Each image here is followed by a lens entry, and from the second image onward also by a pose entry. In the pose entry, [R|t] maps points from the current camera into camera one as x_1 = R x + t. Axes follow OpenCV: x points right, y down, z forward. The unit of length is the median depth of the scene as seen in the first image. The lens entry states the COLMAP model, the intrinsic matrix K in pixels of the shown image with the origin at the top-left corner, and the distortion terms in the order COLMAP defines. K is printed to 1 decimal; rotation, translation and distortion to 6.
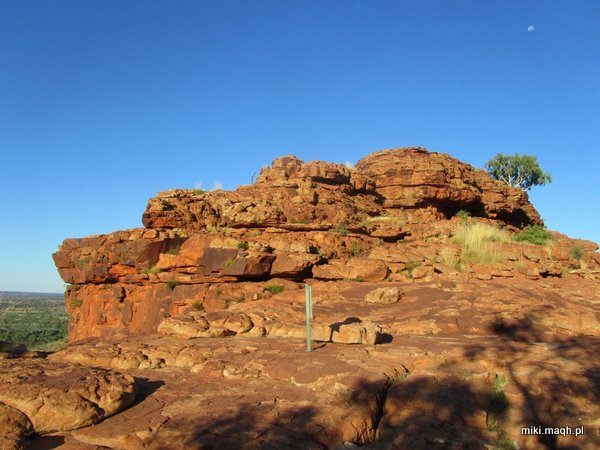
lens RADIAL K [[549.5, 0, 300.0], [0, 549.5, 225.0], [0, 0, 1]] dist [0.000193, -0.000687]
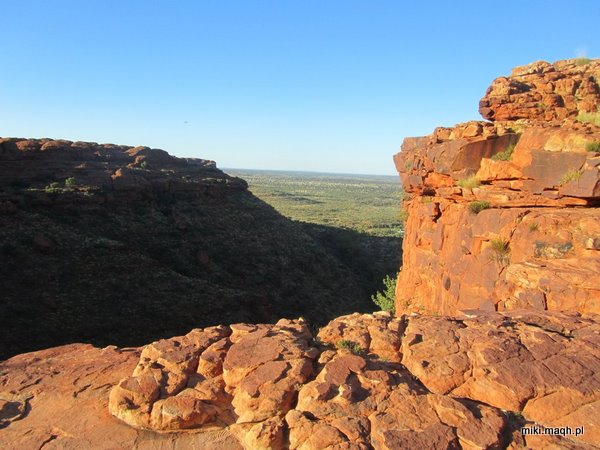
lens RADIAL K [[554.8, 0, 300.0], [0, 554.8, 225.0], [0, 0, 1]] dist [-0.008987, -0.009795]
pose [[0.724375, 0.075576, -0.685252, 0.068355], [0.062477, 0.982687, 0.174424, -0.002522], [0.686570, -0.169161, 0.707111, 0.318447]]
